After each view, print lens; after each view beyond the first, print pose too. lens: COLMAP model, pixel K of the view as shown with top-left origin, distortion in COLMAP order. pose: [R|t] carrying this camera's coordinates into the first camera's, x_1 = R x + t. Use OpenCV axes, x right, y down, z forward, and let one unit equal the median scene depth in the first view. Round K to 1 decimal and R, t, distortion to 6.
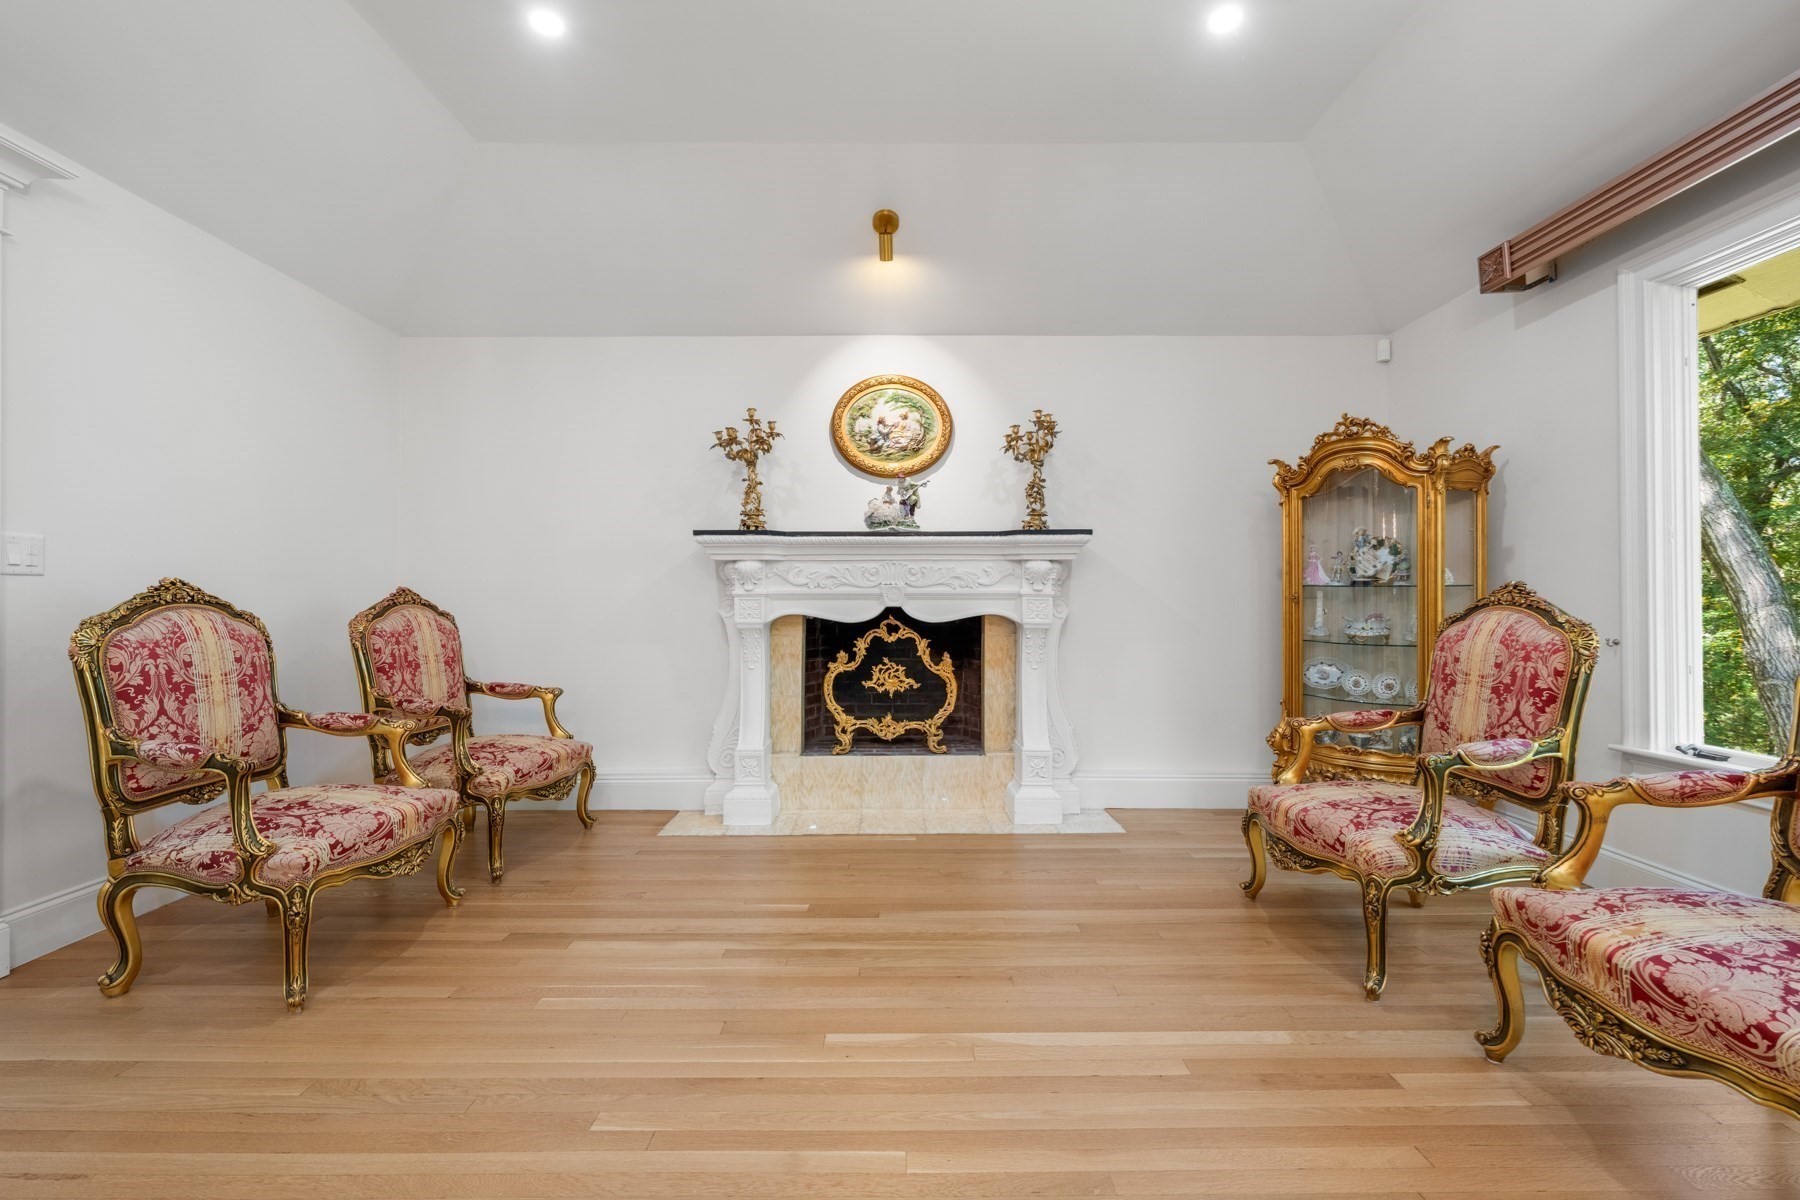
lens RADIAL K [[756.8, 0, 903.4], [0, 756.8, 592.3], [0, 0, 1]] dist [-0.001915, -0.000273]
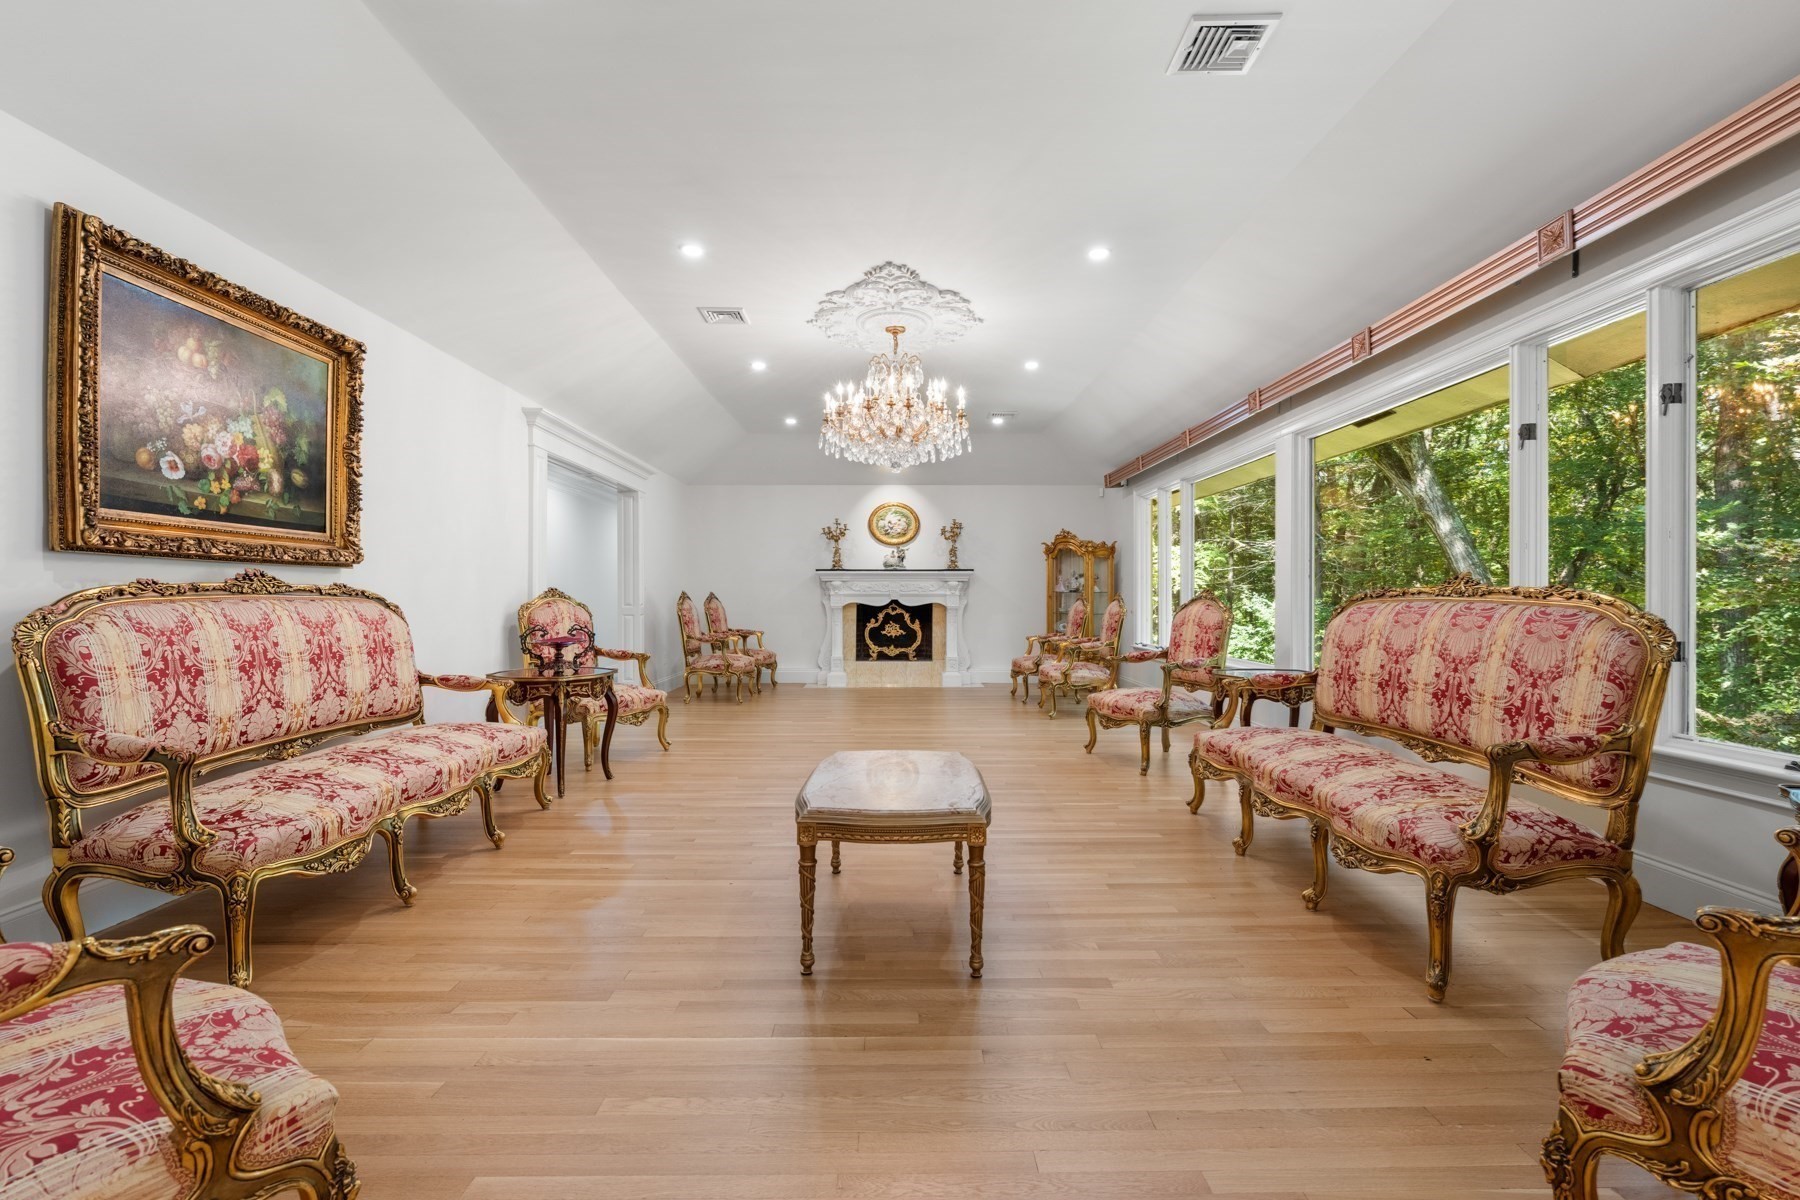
lens RADIAL K [[798.6, 0, 899.4], [0, 798.6, 606.1], [0, 0, 1]] dist [0.002682, 0.000110]
pose [[0.999989, 0.003008, 0.003472, -0.006643], [-0.003087, 0.999733, 0.022915, -0.018831], [-0.003403, -0.022925, 0.999731, -1.550079]]
